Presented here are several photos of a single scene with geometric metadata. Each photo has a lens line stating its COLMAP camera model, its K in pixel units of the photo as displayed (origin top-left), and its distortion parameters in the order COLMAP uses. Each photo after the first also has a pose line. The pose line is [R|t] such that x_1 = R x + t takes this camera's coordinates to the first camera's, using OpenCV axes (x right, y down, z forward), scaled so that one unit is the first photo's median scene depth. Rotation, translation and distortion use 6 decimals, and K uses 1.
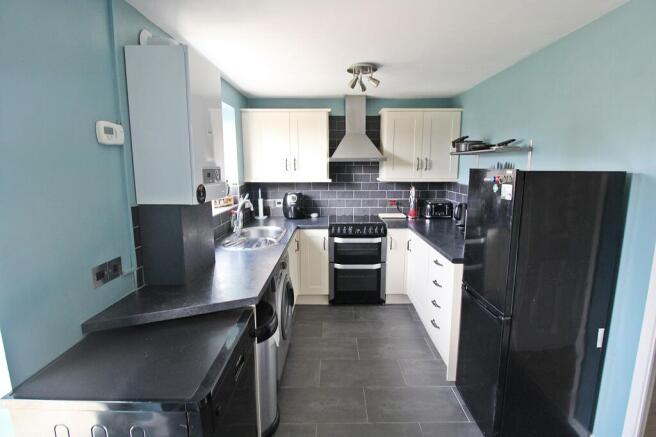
lens RADIAL K [[310.5, 0, 324.5], [0, 310.5, 211.4], [0, 0, 1]] dist [-0.000639, -0.015182]
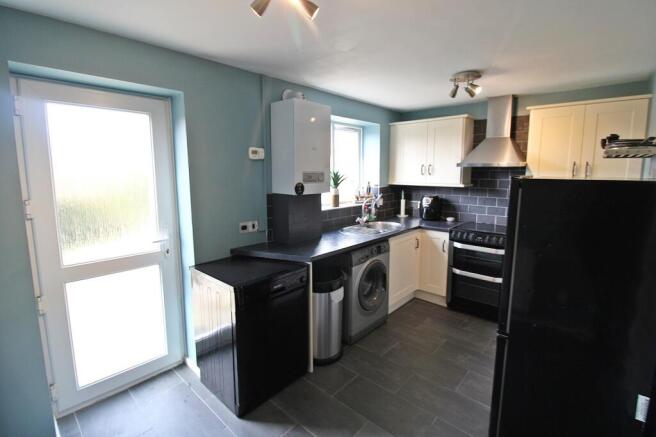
lens RADIAL K [[310.5, 0, 324.5], [0, 310.5, 211.4], [0, 0, 1]] dist [-0.000639, -0.015182]
pose [[0.725856, 0.091433, -0.681743, 0.397630], [-0.101147, 0.994540, 0.025692, 0.002659], [0.680370, 0.050307, 0.731141, -0.031729]]
